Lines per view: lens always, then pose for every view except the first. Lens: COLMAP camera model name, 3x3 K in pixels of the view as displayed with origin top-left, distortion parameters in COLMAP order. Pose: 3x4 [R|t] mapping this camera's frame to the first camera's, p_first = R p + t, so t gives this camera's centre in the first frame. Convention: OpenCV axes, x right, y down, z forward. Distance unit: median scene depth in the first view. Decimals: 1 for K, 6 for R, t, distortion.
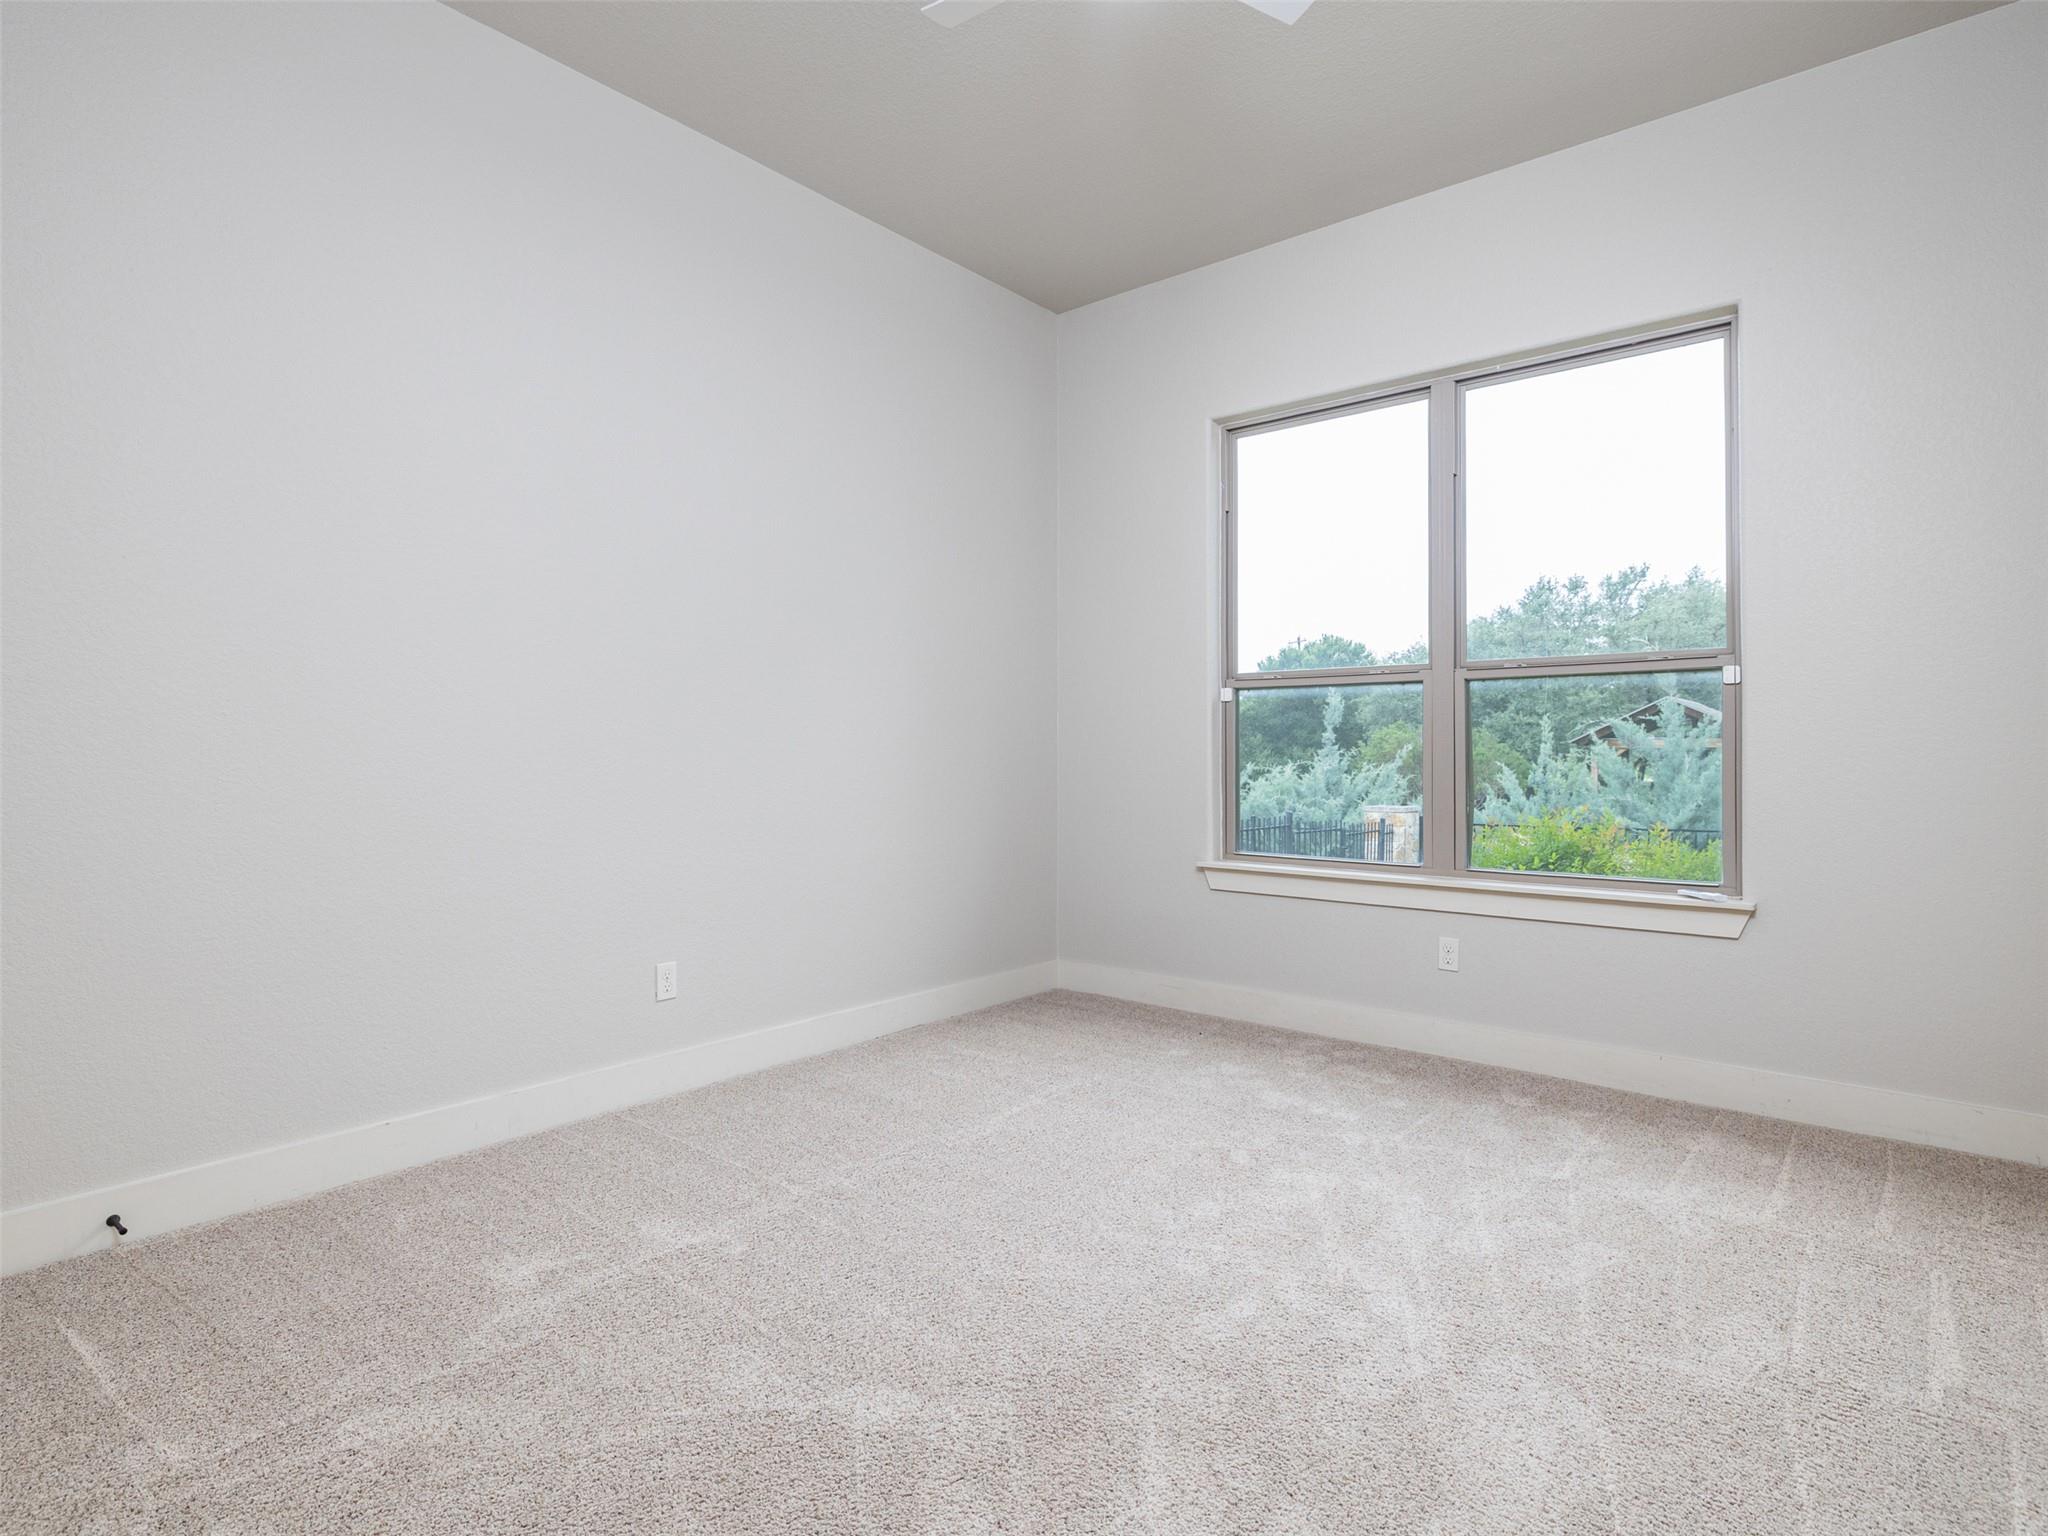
lens RADIAL K [[970.0, 0, 1023.4], [0, 970.0, 757.2], [0, 0, 1]] dist [0.003472, 0.000100]
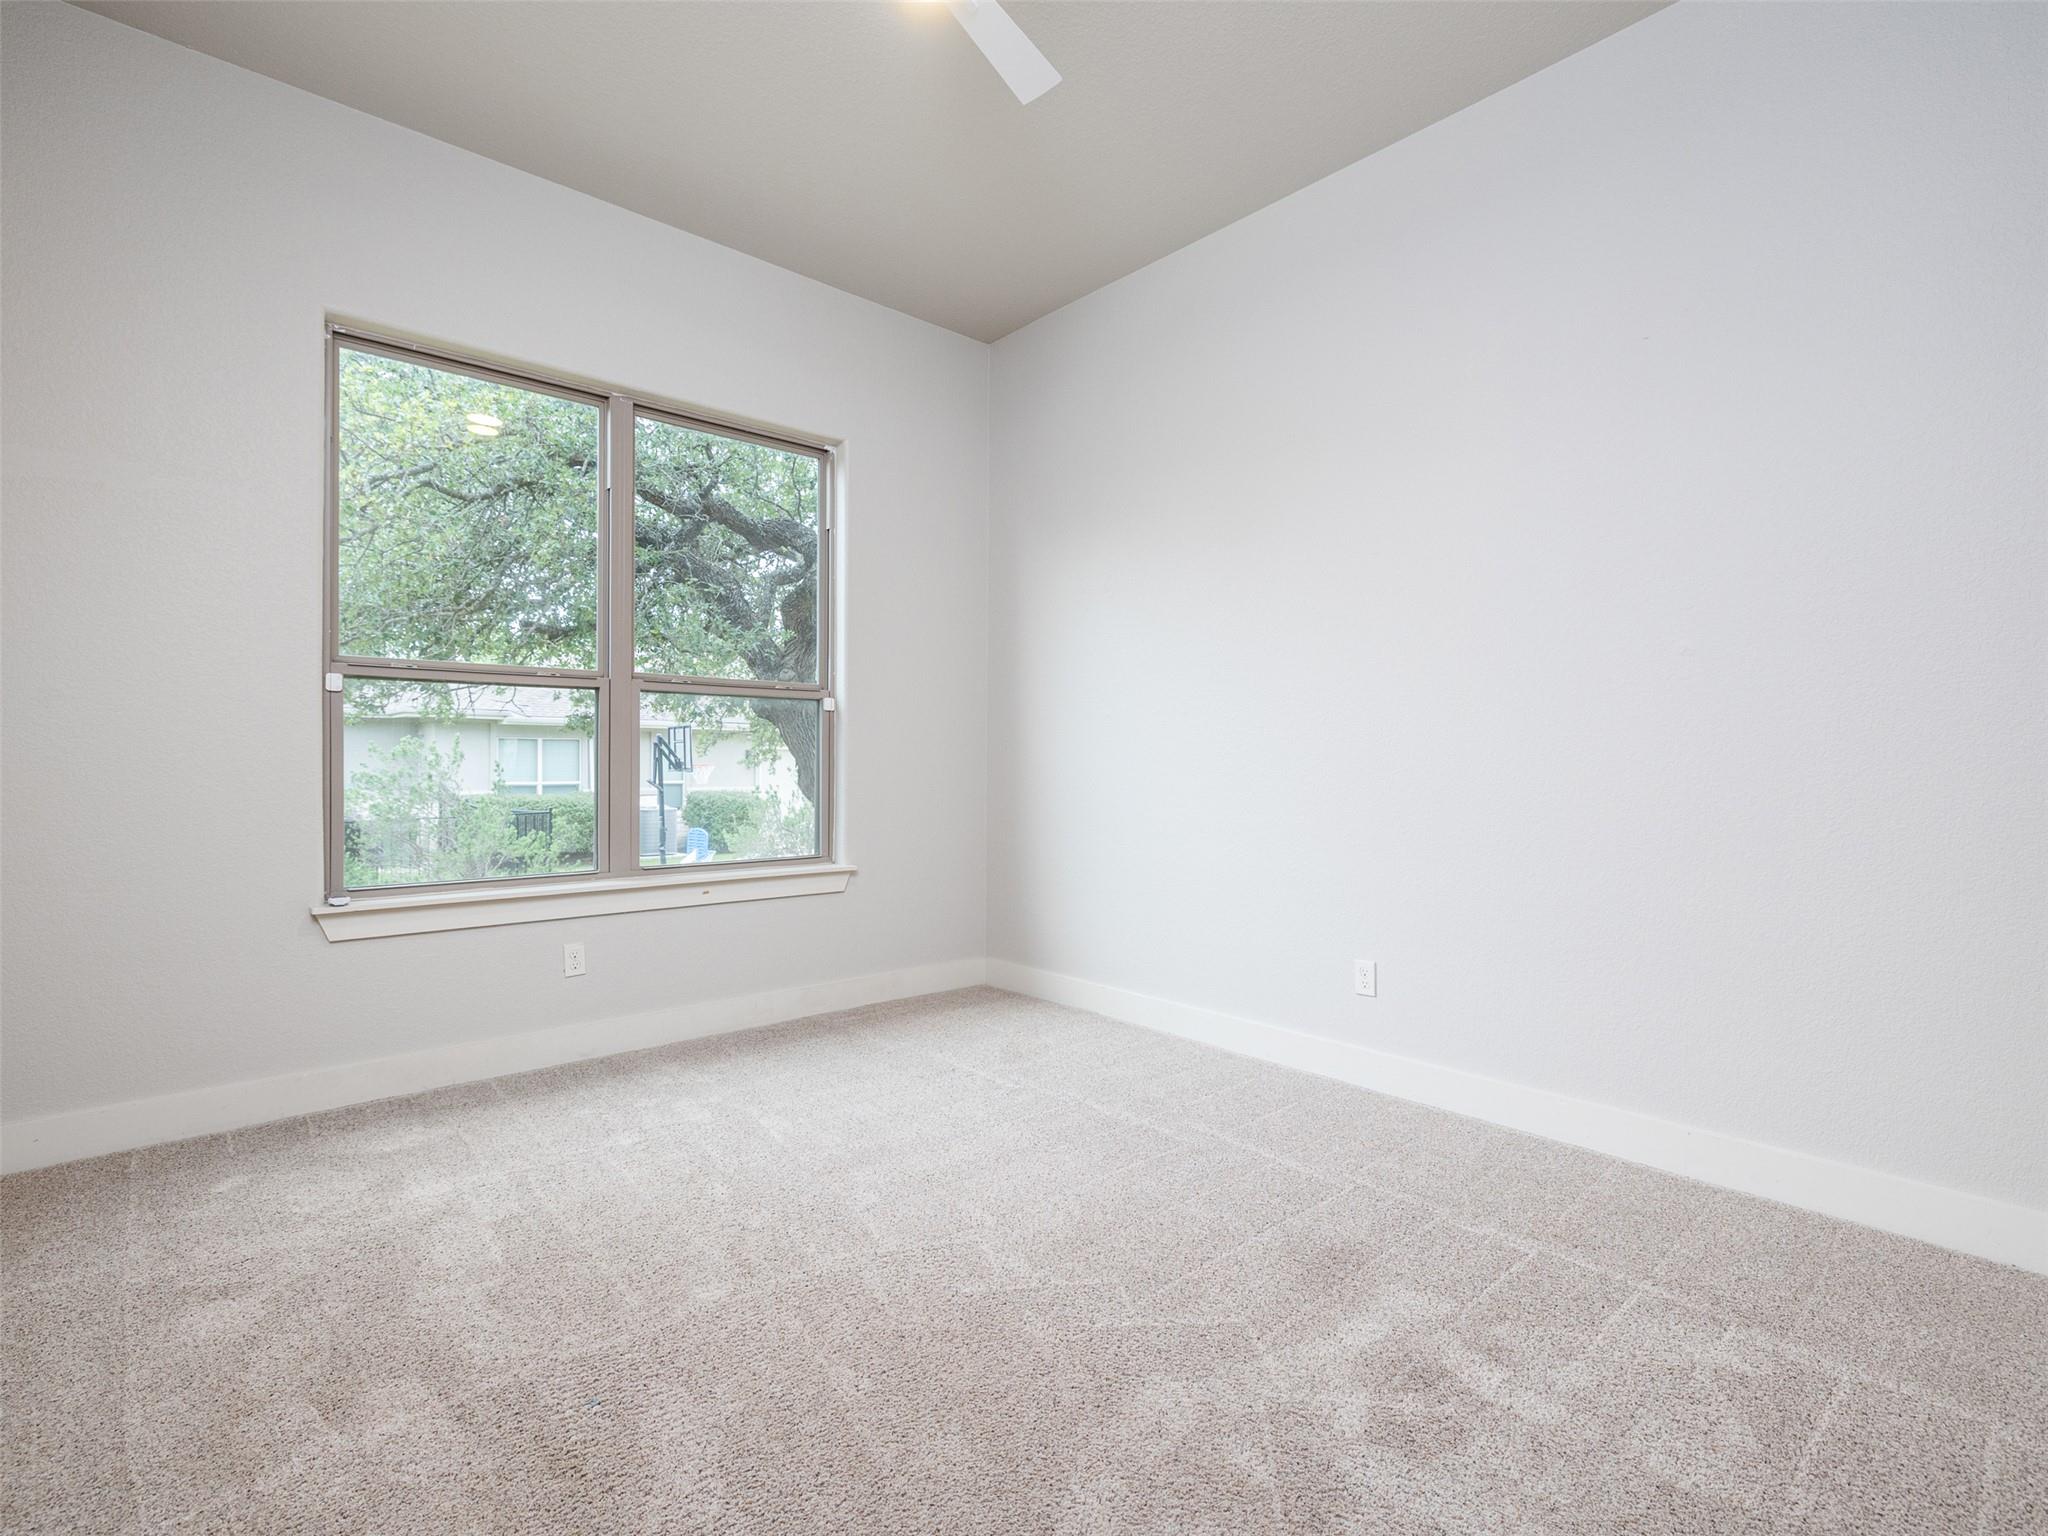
lens RADIAL K [[985.8, 0, 1024.3], [0, 985.8, 774.0], [0, 0, 1]] dist [0.010145, -0.001934]
pose [[0.193840, -0.013681, 0.980938, -0.394283], [-0.000633, 0.999901, 0.014071, -0.004262], [-0.981033, -0.003349, 0.193812, 0.284297]]
